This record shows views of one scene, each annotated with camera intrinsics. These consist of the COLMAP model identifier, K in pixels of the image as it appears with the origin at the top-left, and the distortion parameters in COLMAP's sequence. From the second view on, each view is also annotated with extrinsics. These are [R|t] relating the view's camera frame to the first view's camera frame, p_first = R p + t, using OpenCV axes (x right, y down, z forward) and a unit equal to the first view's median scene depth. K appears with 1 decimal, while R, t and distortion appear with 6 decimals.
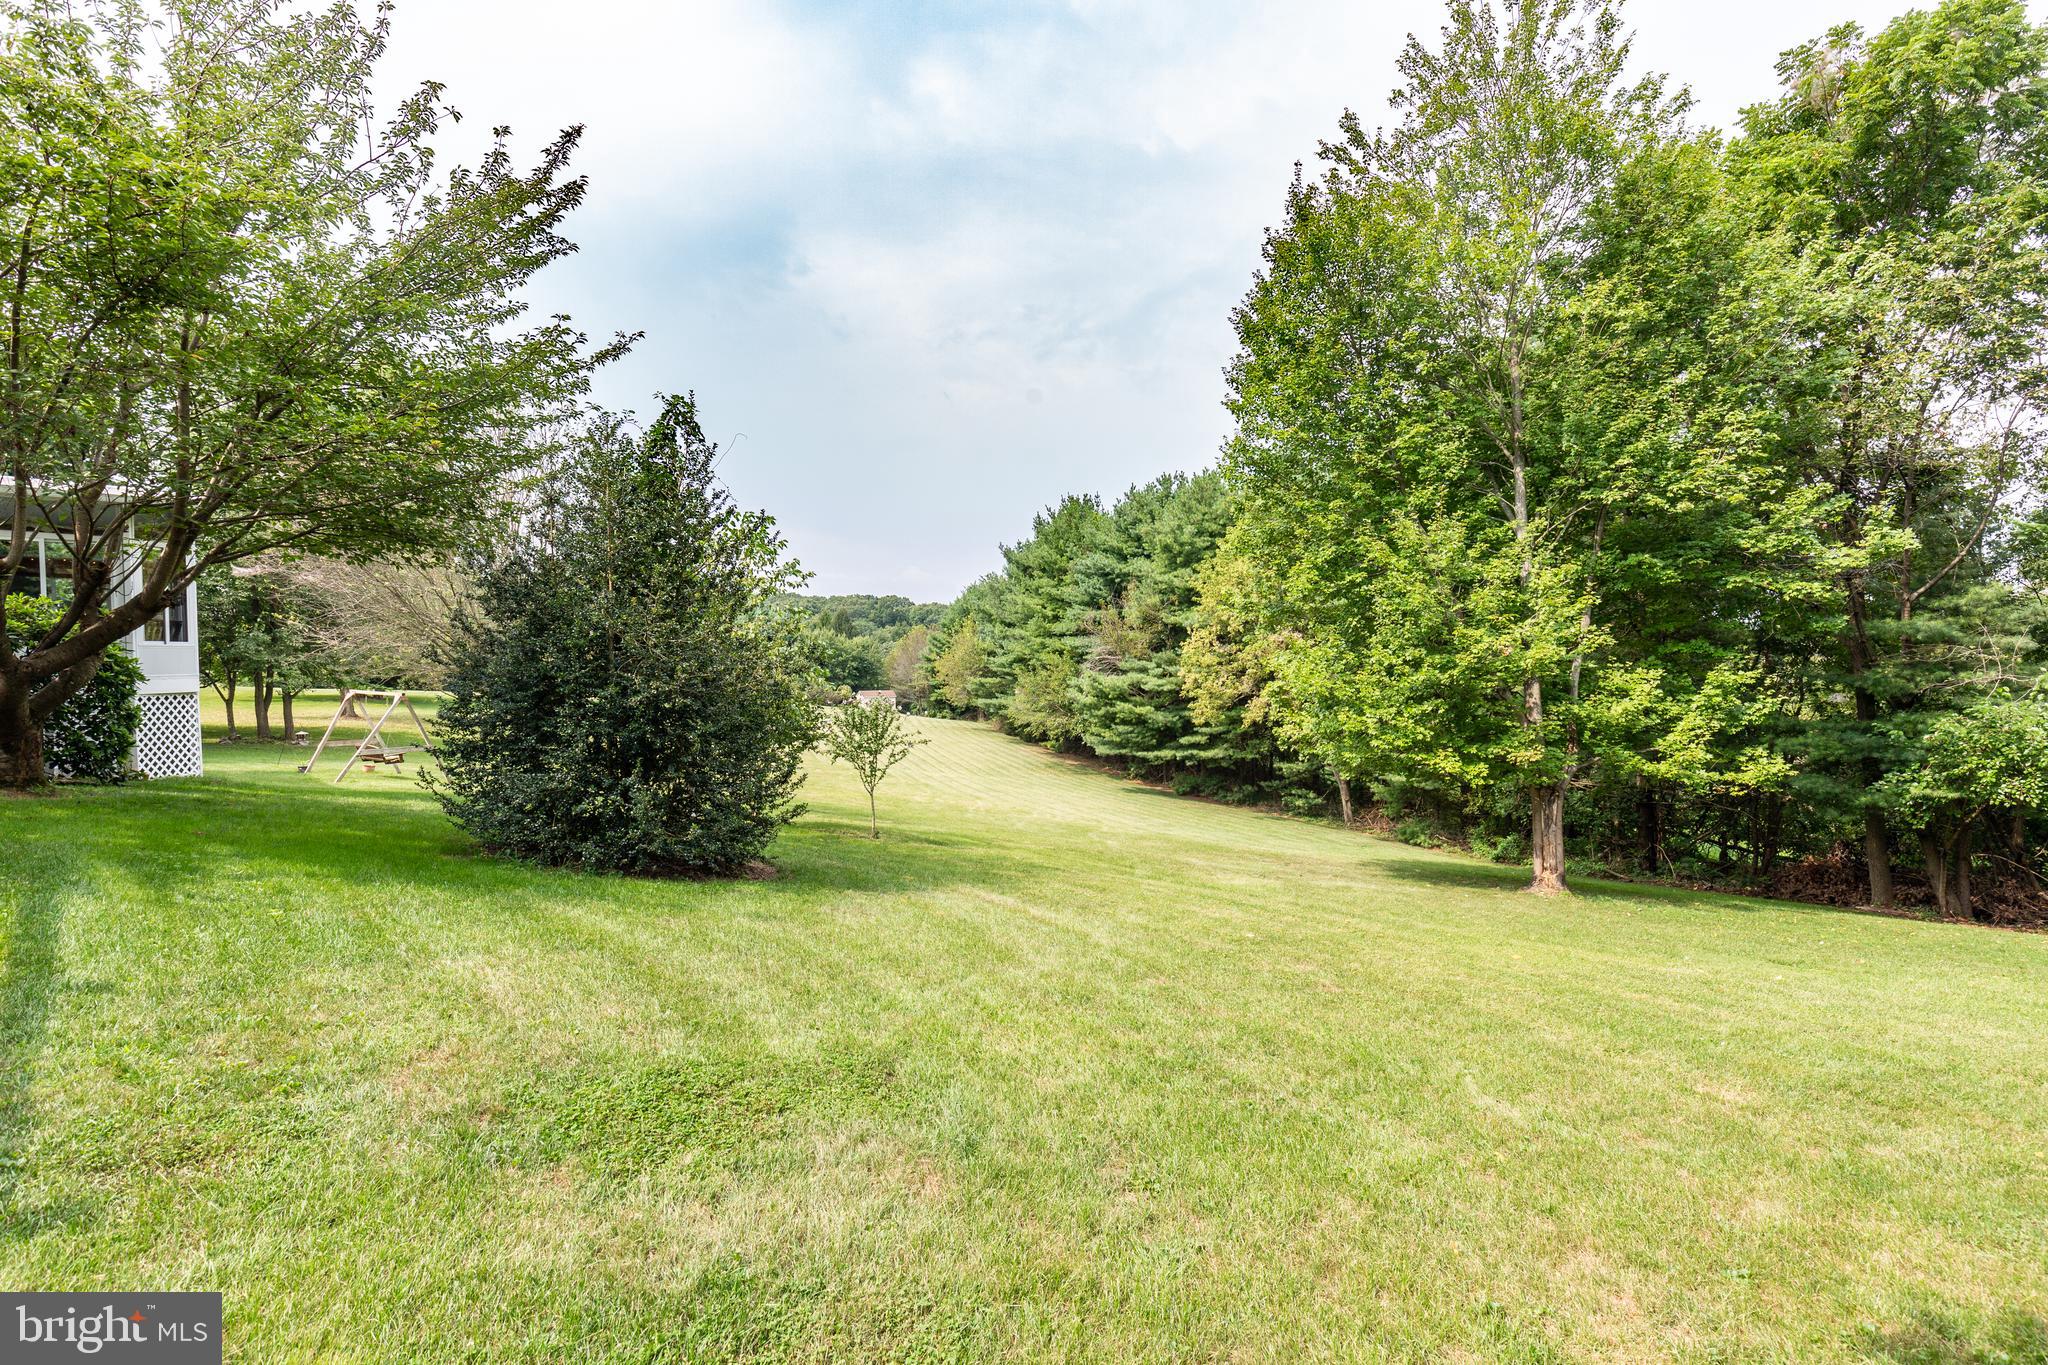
lens RADIAL K [[932.4, 0, 1024.0], [0, 932.4, 682.5], [0, 0, 1]] dist [-0.003362, 0.000102]
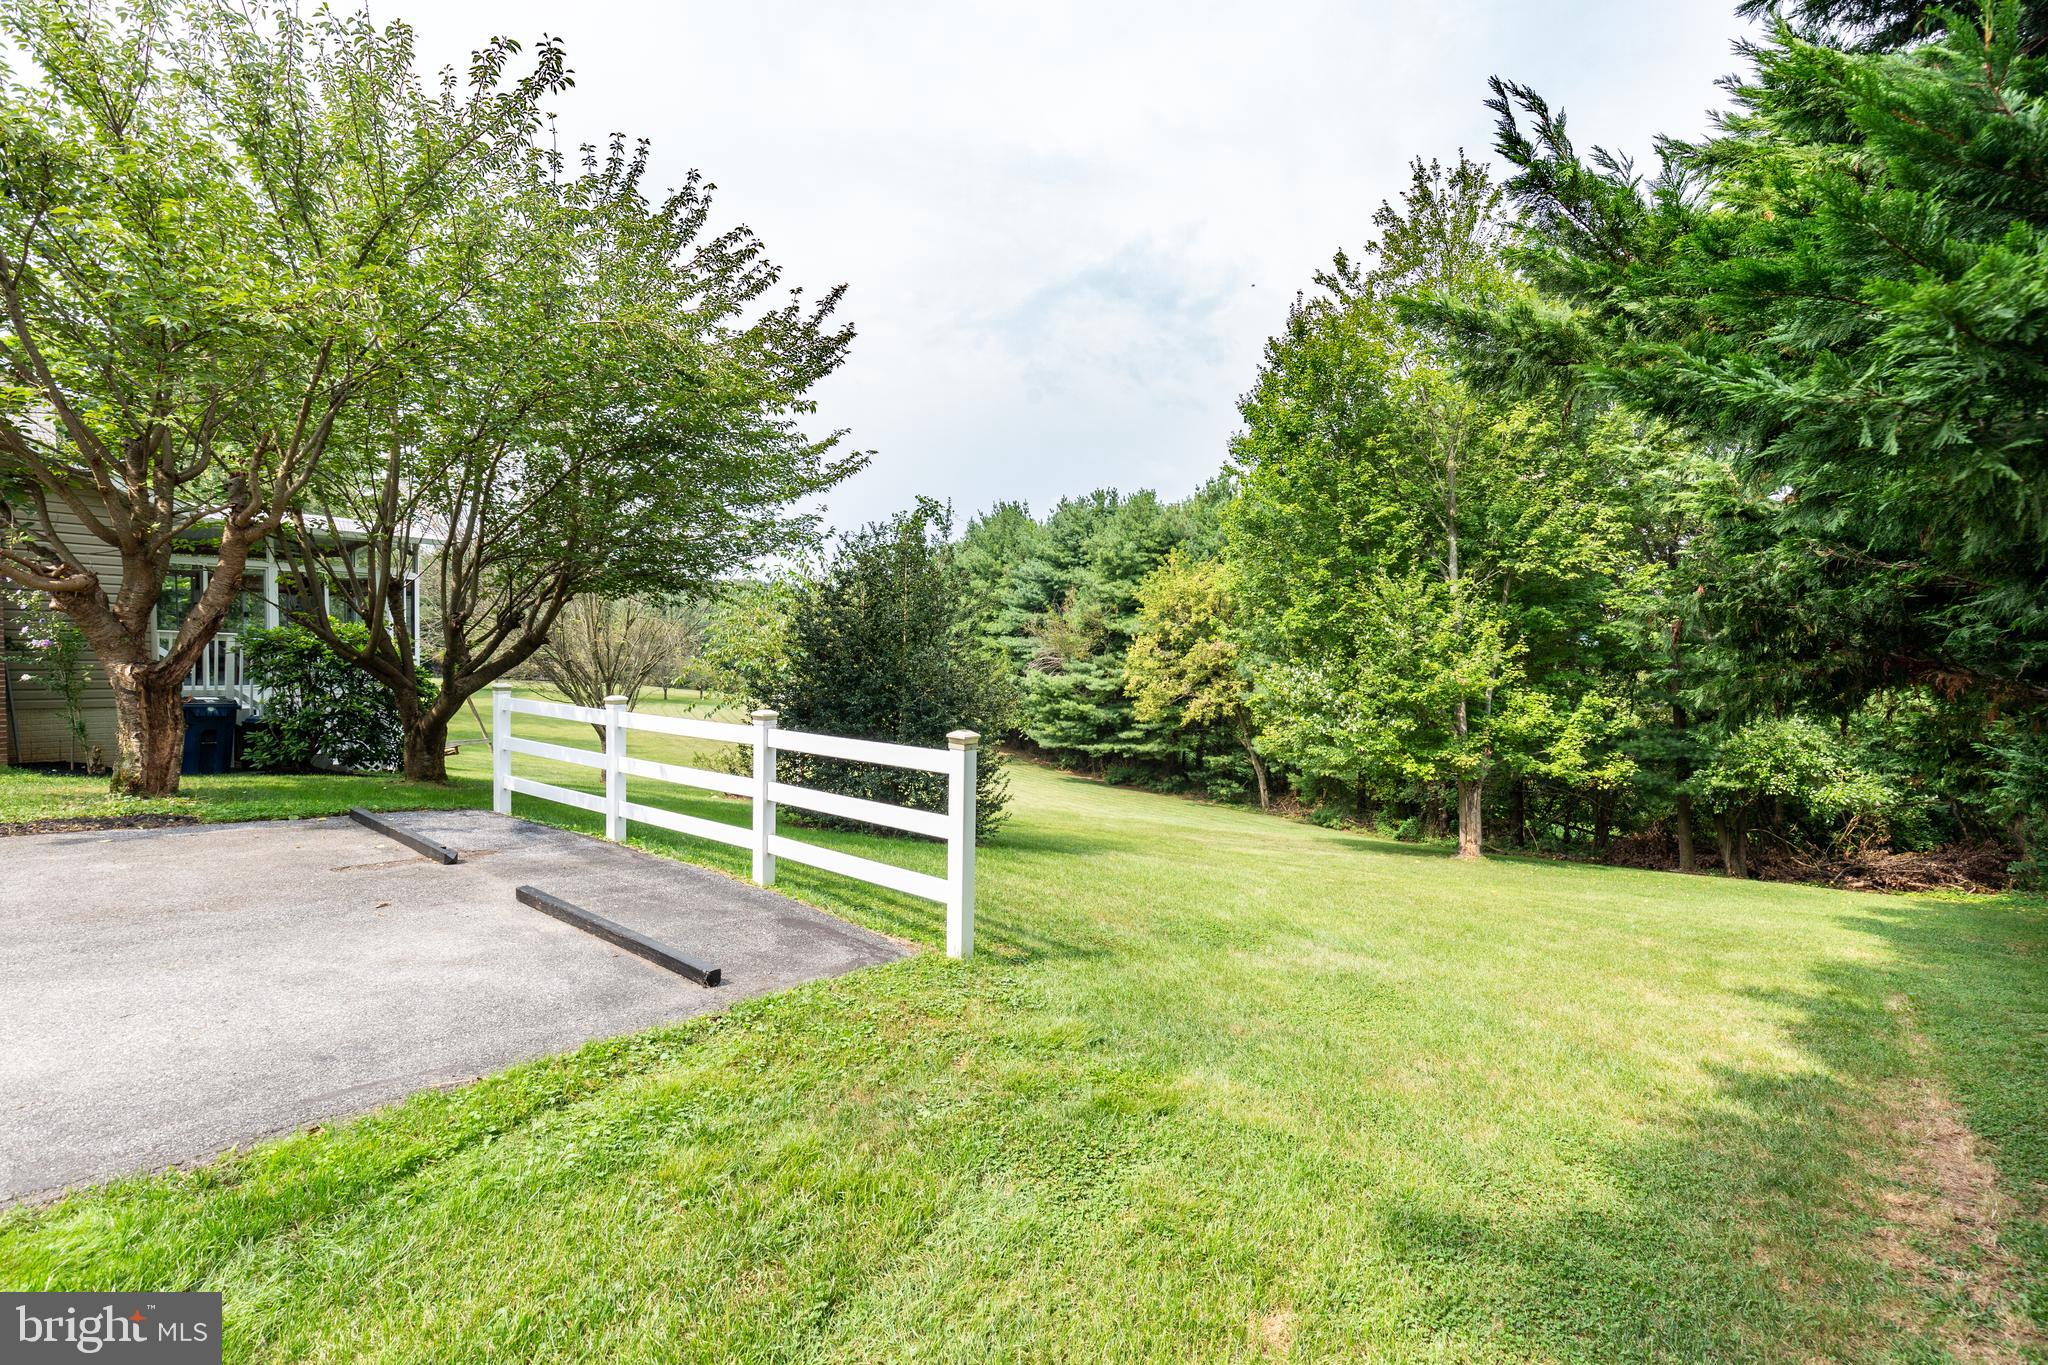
lens RADIAL K [[950.9, 0, 1025.3], [0, 950.9, 674.6], [0, 0, 1]] dist [0.001604, 0.000023]
pose [[0.988372, 0.014672, 0.151343, -0.124349], [-0.015885, 0.999851, 0.006813, -0.017482], [-0.151220, -0.009138, 0.988458, -0.110921]]
